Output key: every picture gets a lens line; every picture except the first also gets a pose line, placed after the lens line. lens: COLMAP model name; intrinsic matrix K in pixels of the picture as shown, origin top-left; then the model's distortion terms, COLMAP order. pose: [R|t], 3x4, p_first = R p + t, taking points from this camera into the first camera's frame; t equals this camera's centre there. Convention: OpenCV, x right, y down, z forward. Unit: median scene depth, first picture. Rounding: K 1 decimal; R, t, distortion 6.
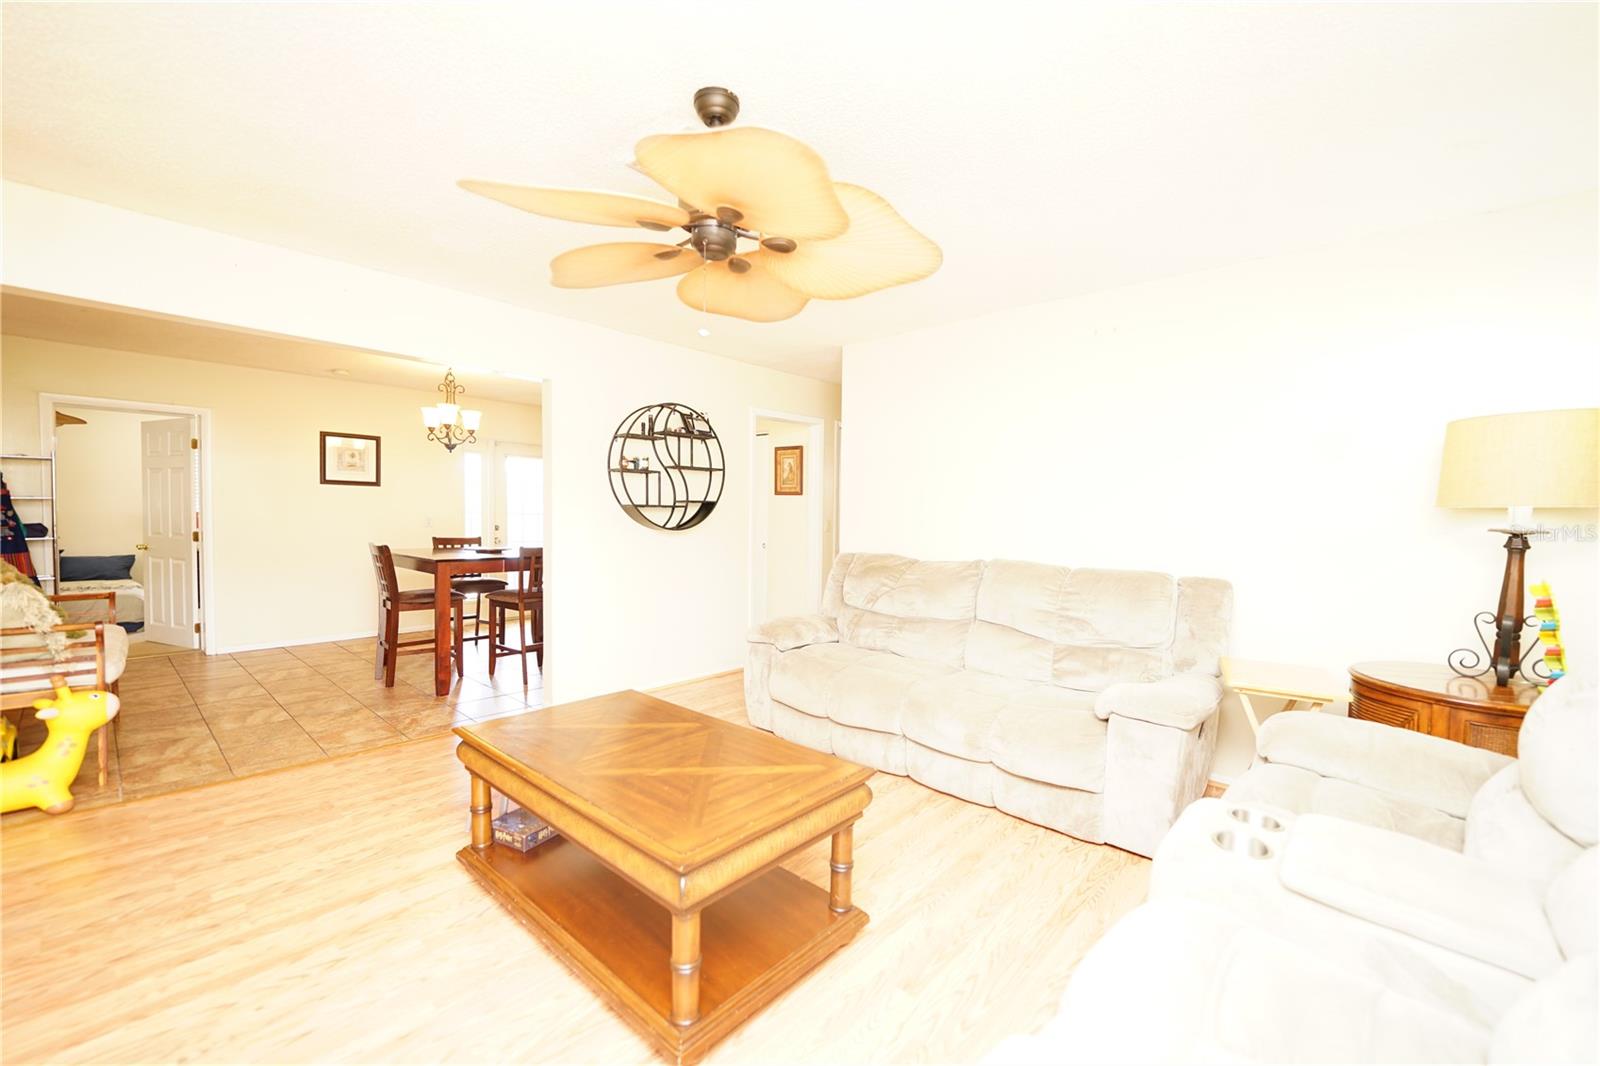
lens RADIAL K [[653.8, 0, 807.4], [0, 653.8, 535.5], [0, 0, 1]] dist [-0.001666, -0.000048]
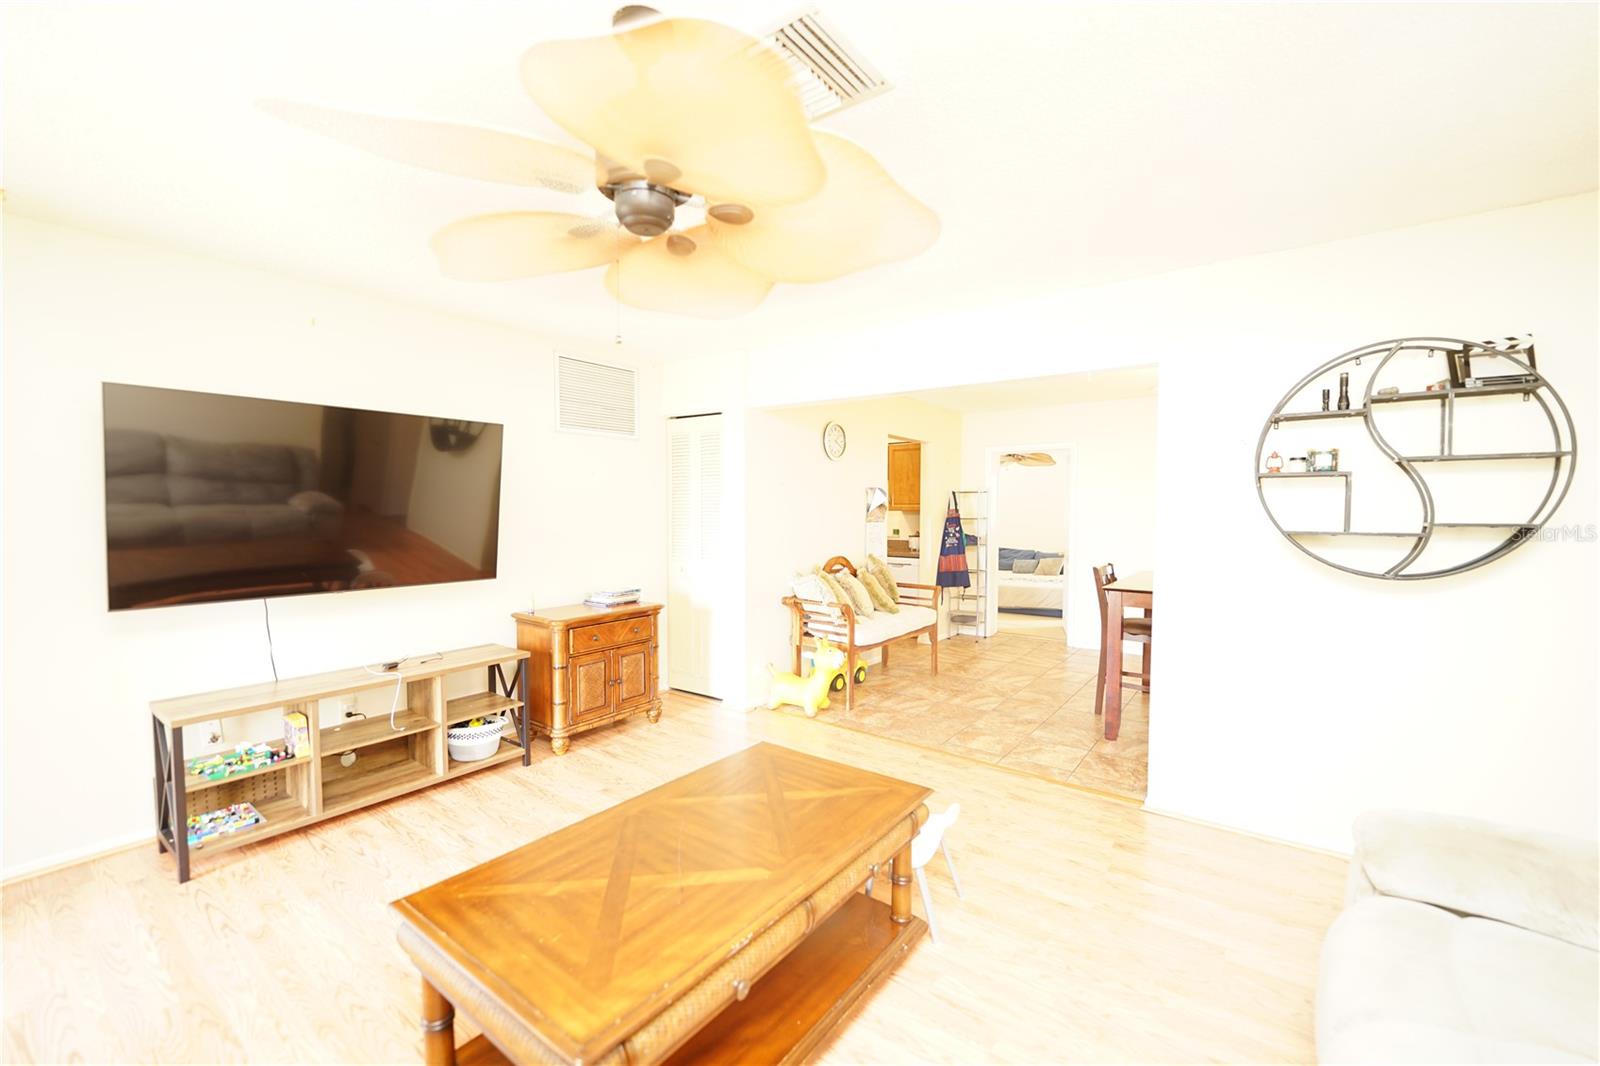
lens RADIAL K [[653.8, 0, 807.4], [0, 653.8, 535.5], [0, 0, 1]] dist [-0.001666, -0.000048]
pose [[0.101085, 0.027163, -0.994507, 0.297809], [-0.038253, 0.998994, 0.023398, -0.041607], [0.994142, 0.035678, 0.102023, 0.512601]]
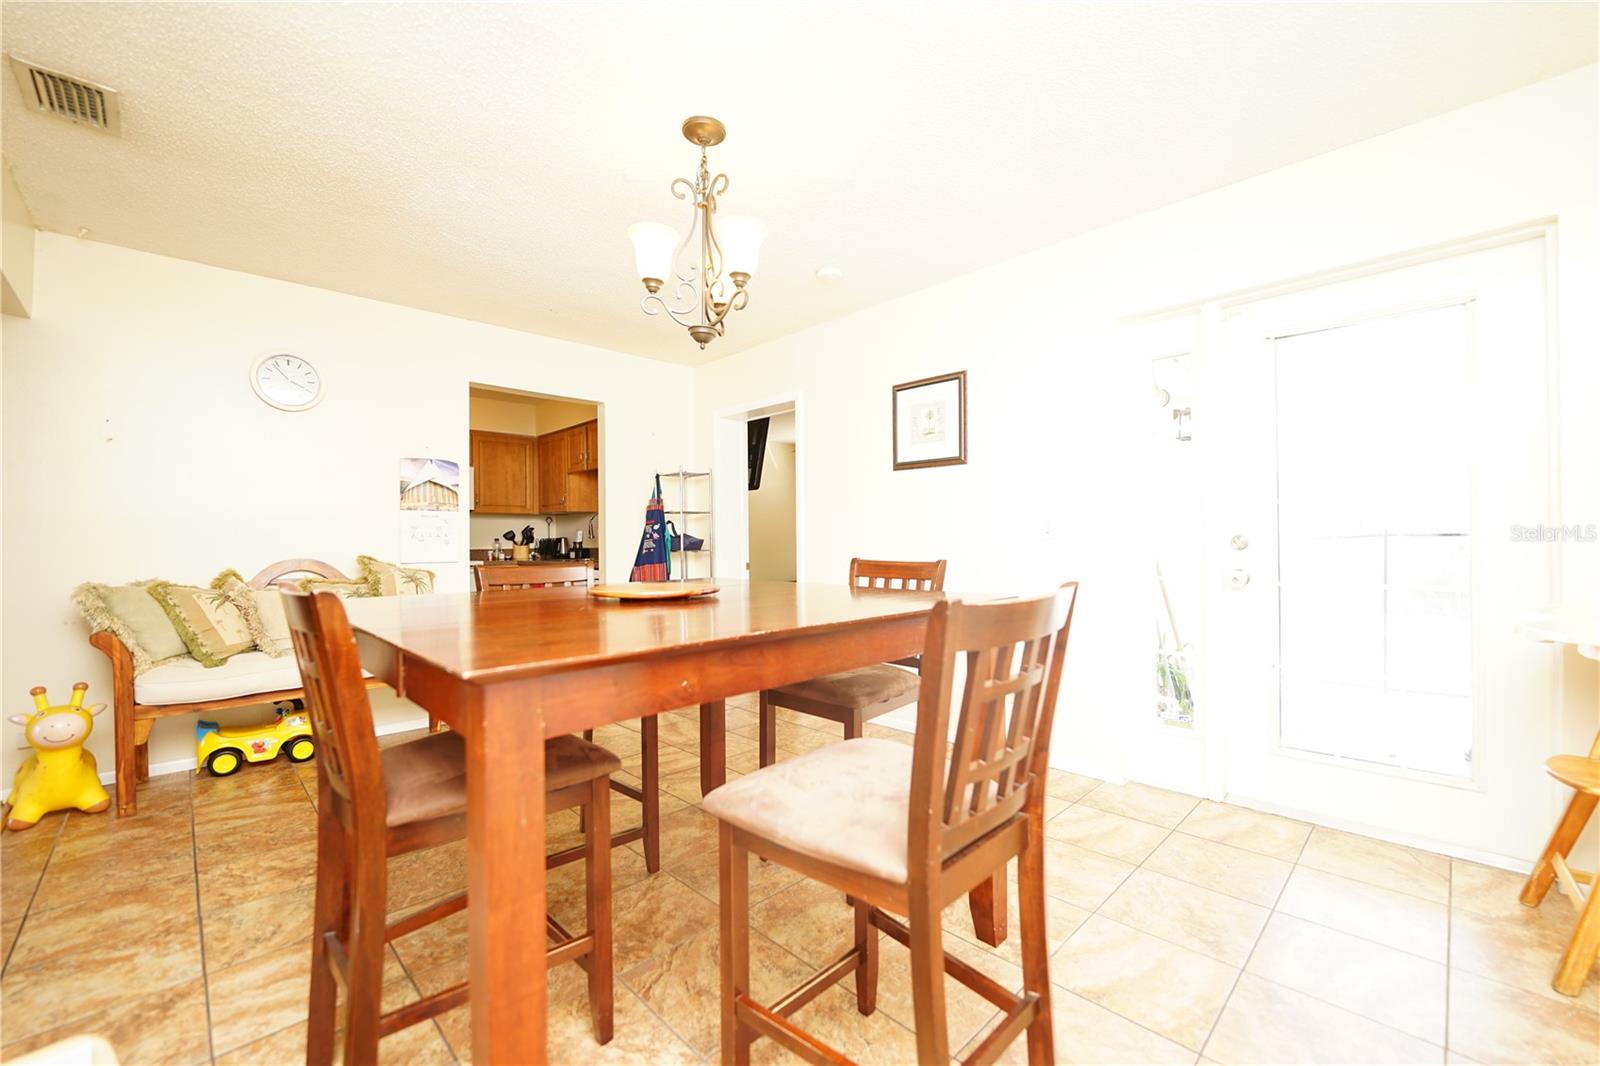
lens RADIAL K [[645.0, 0, 815.4], [0, 645.0, 538.8], [0, 0, 1]] dist [-0.015615, 0.000220]
pose [[-0.053959, -0.015628, -0.998421, -0.187971], [-0.025028, 0.999585, -0.014294, -0.005421], [0.998229, 0.024217, -0.054327, 1.384274]]
